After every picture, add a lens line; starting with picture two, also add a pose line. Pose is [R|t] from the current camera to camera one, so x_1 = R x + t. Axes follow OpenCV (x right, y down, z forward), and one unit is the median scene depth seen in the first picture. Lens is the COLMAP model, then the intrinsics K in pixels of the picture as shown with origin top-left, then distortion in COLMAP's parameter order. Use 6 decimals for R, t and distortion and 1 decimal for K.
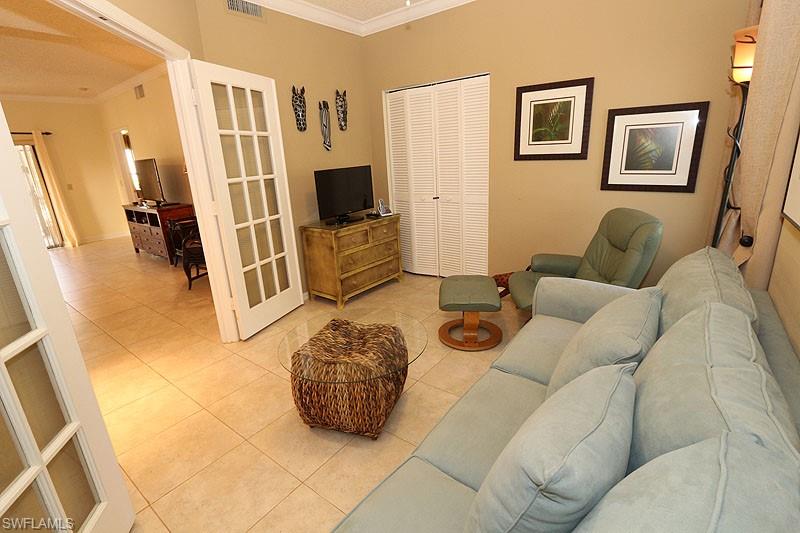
lens RADIAL K [[371.1, 0, 400.4], [0, 371.1, 260.1], [0, 0, 1]] dist [0.003188, 0.000611]
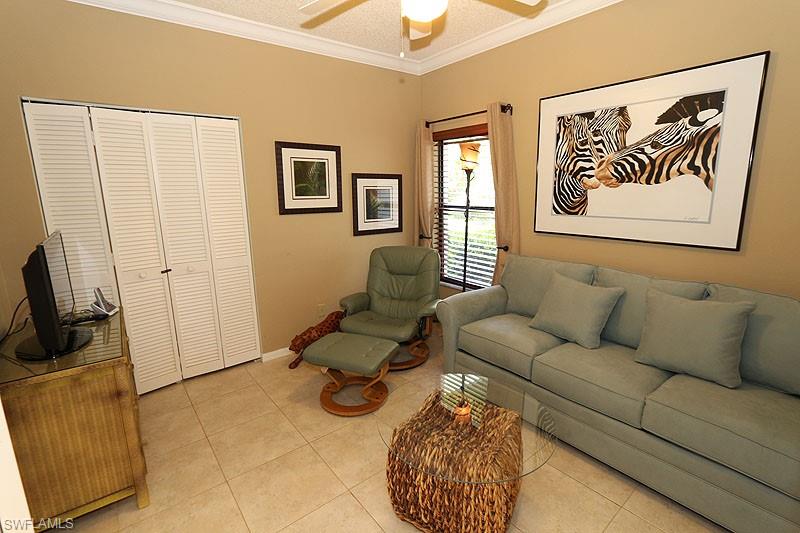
lens RADIAL K [[368.8, 0, 397.9], [0, 368.8, 264.6], [0, 0, 1]] dist [-0.023624, -0.000230]
pose [[0.246371, -0.146039, 0.958109, -0.582326], [0.278532, 0.957546, 0.074331, -0.141901], [-0.928289, 0.248551, 0.276589, 0.528331]]
